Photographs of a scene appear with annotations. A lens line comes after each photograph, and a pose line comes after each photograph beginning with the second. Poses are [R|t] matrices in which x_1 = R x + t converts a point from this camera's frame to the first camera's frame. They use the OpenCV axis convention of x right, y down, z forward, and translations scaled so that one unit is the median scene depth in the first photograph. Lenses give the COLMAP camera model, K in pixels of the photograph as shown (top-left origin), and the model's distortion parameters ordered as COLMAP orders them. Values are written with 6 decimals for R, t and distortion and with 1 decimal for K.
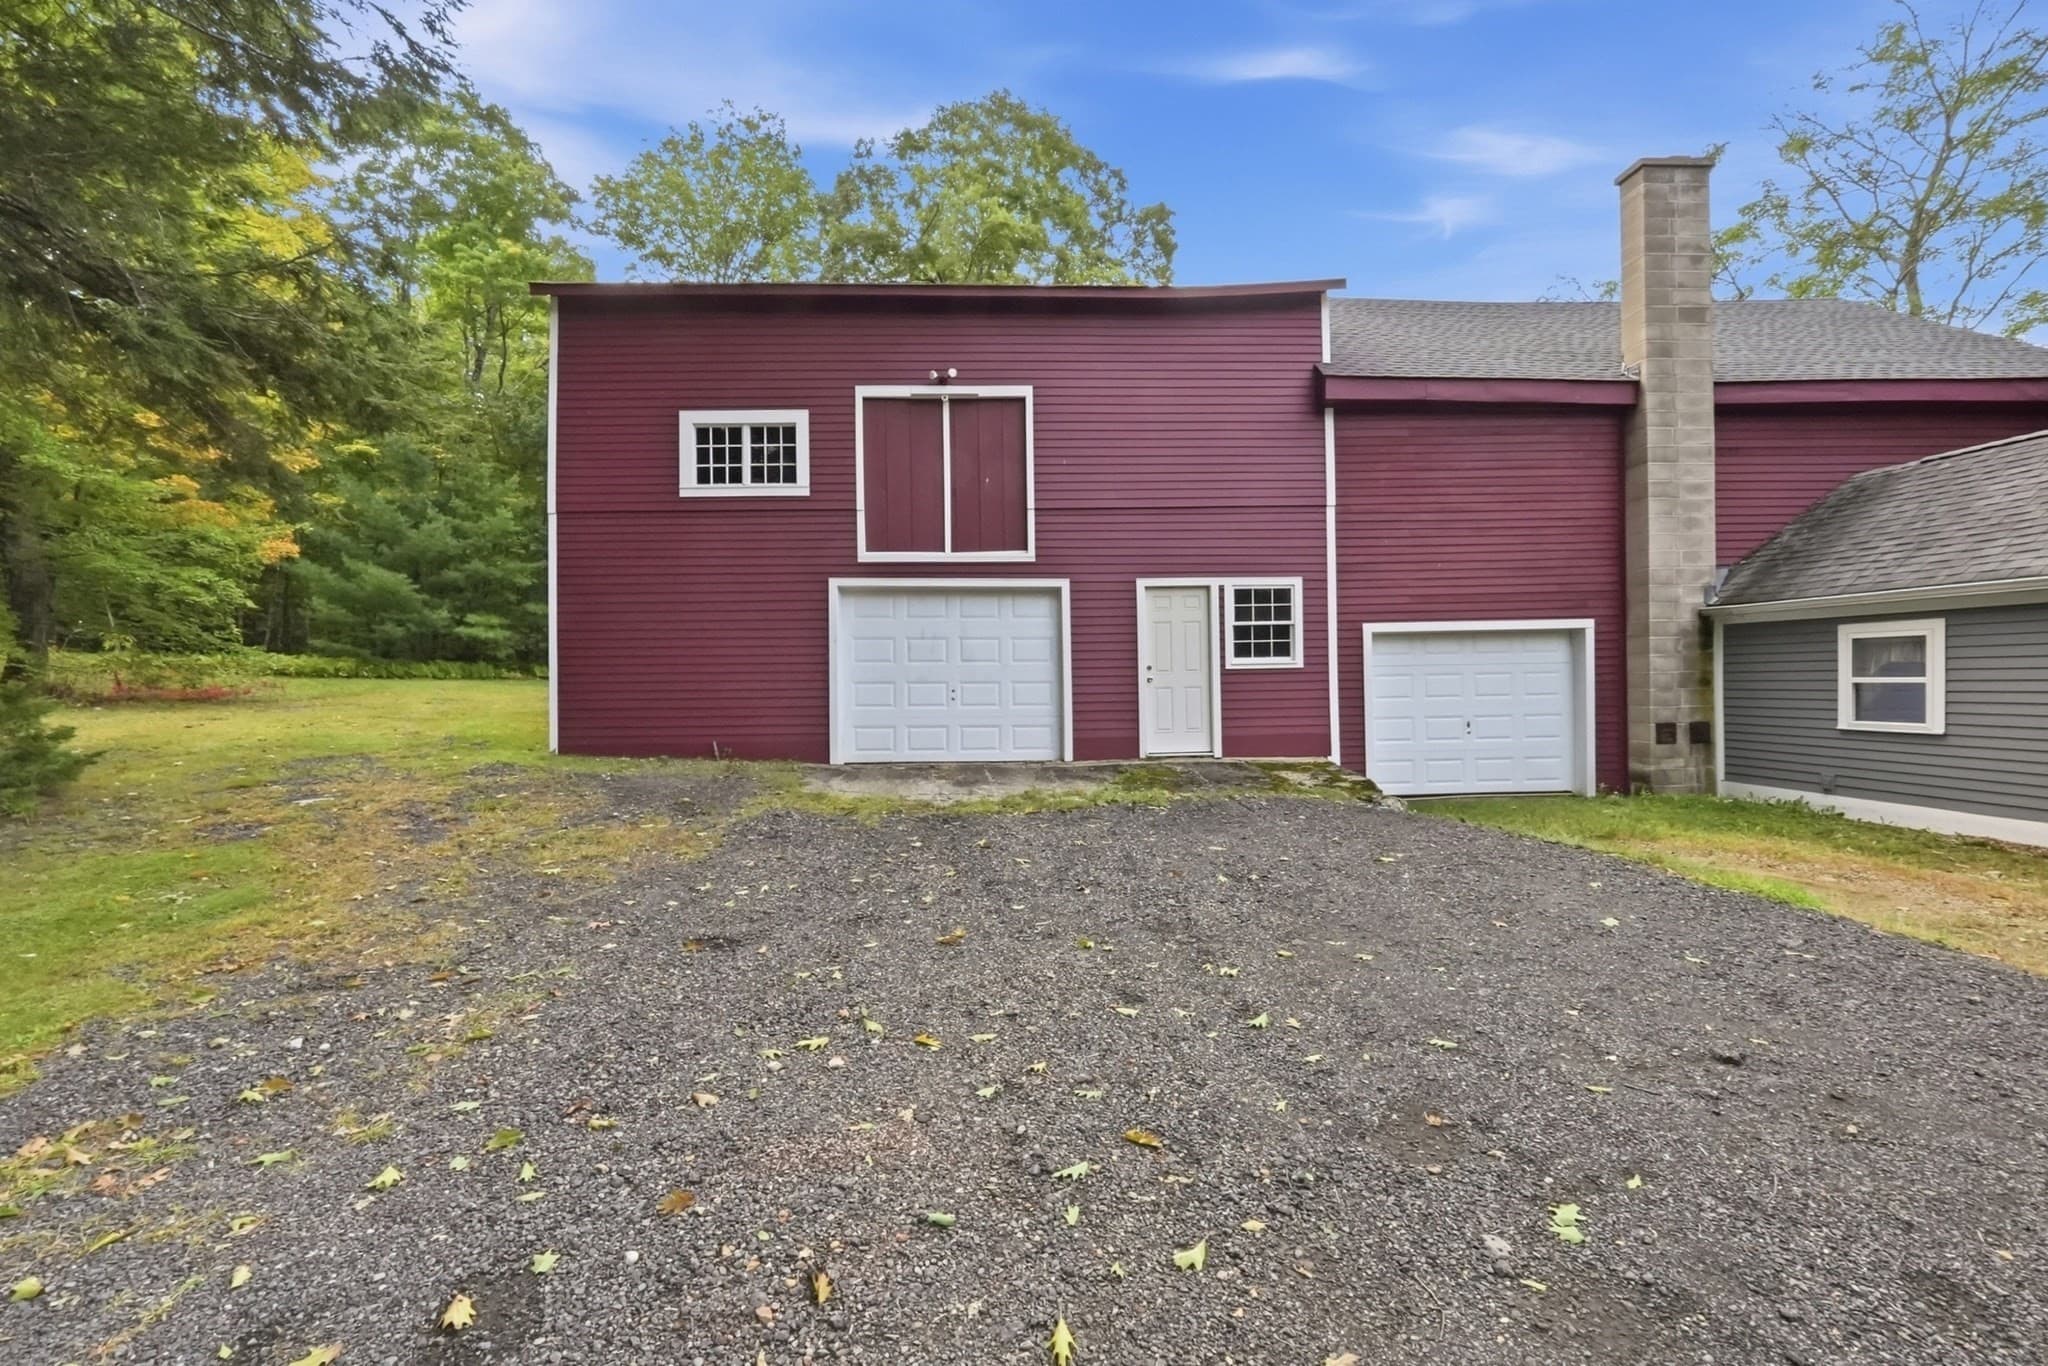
lens RADIAL K [[952.2, 0, 1026.1], [0, 952.2, 686.3], [0, 0, 1]] dist [0.002888, 0.000370]
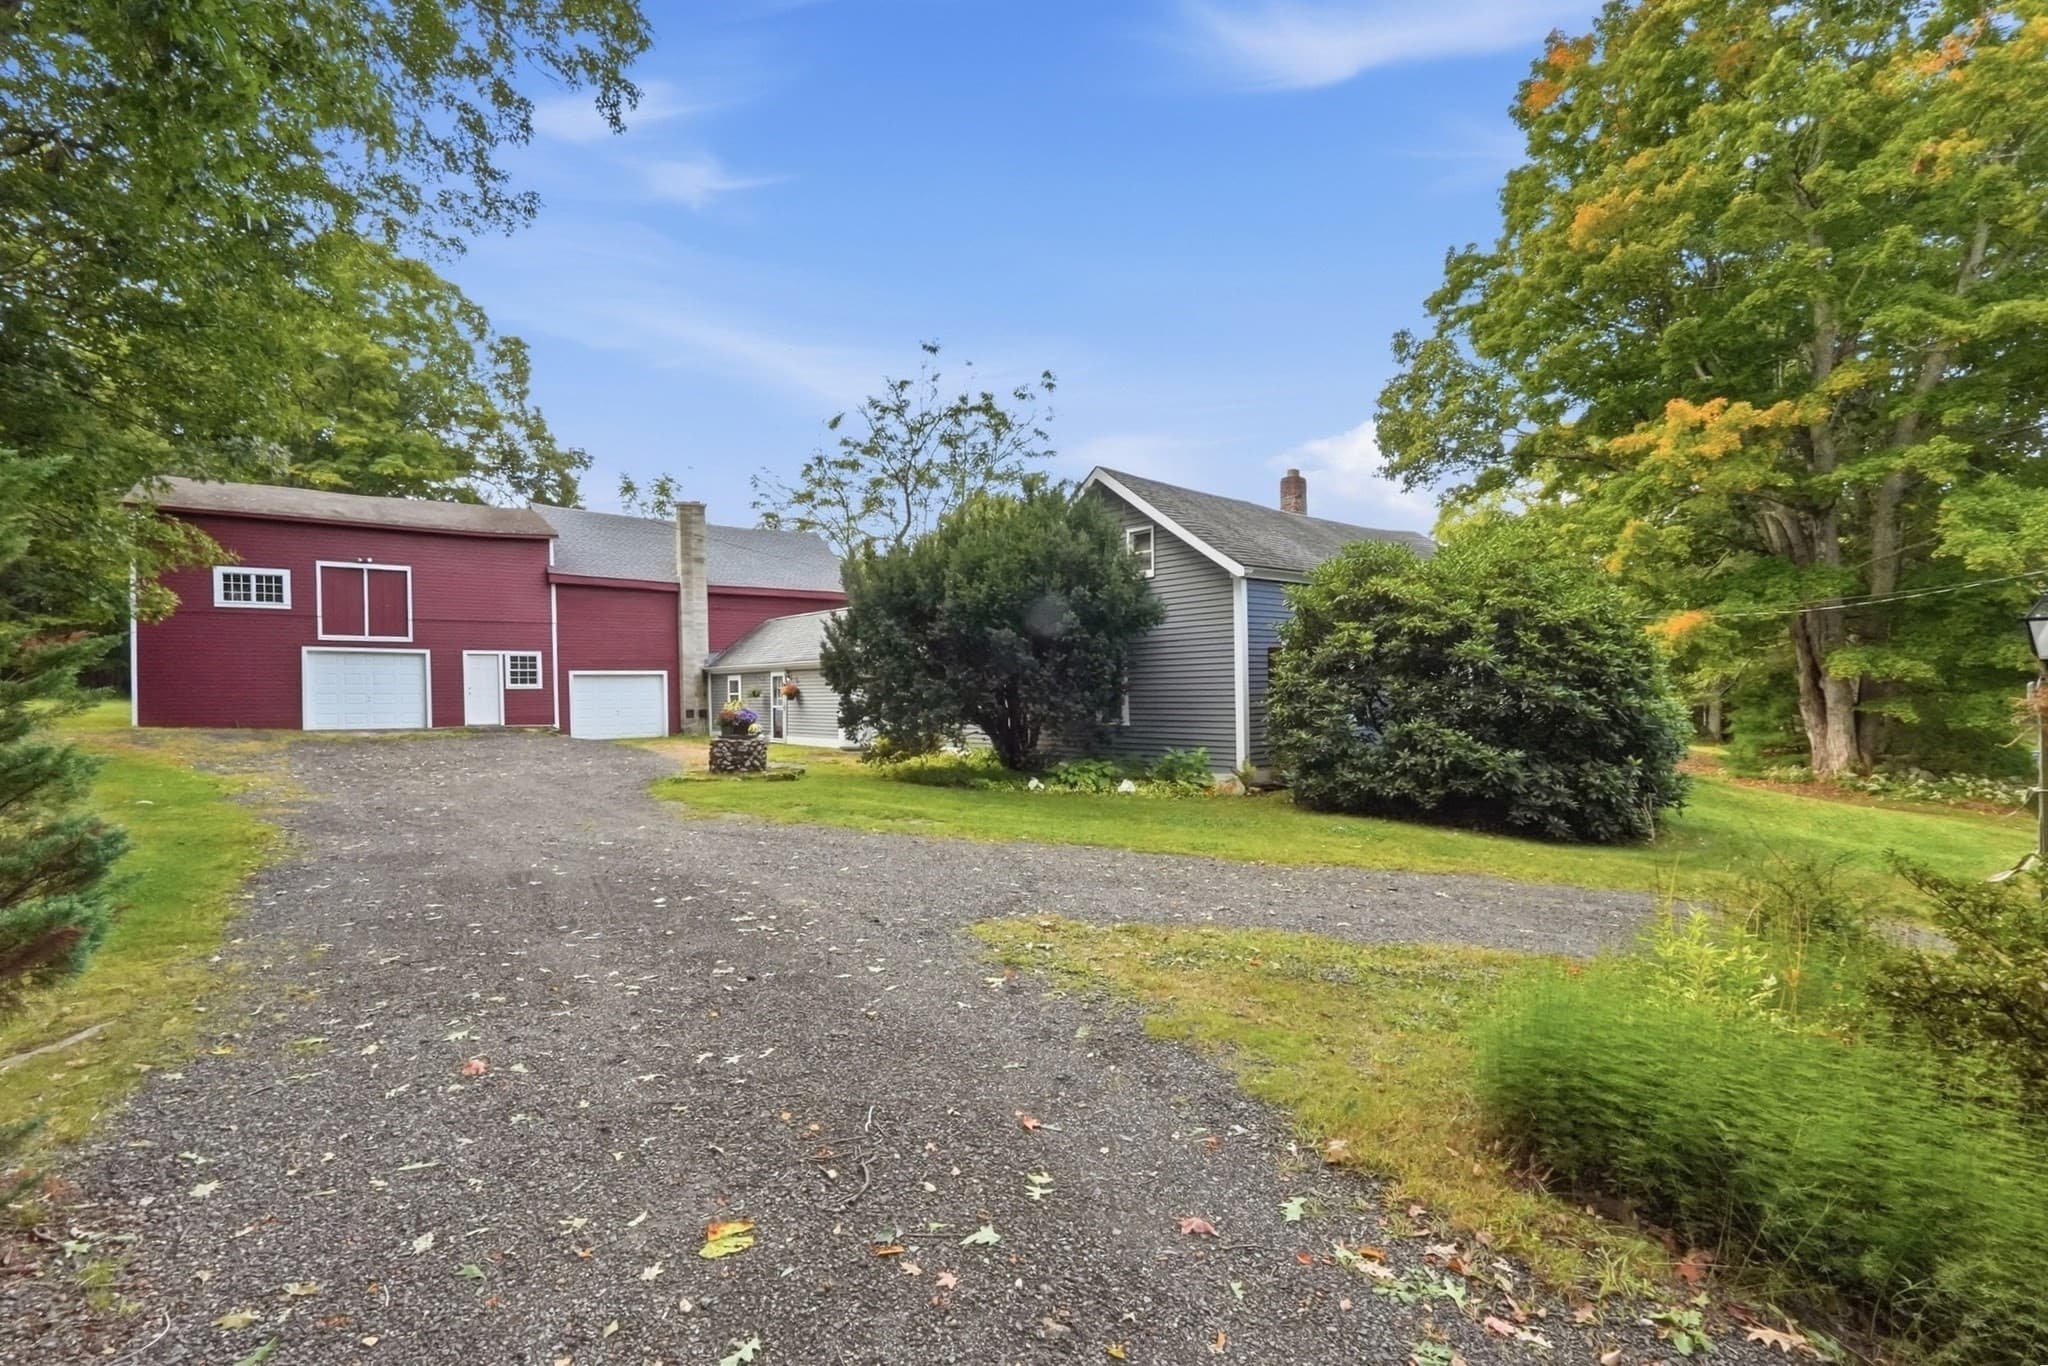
lens RADIAL K [[952.2, 0, 1021.6], [0, 952.2, 708.7], [0, 0, 1]] dist [0.002888, 0.000370]
pose [[0.834519, -0.004176, 0.550963, -0.032575], [-0.006147, 0.999838, 0.016888, -0.016741], [-0.550944, -0.017480, 0.834359, -1.769400]]
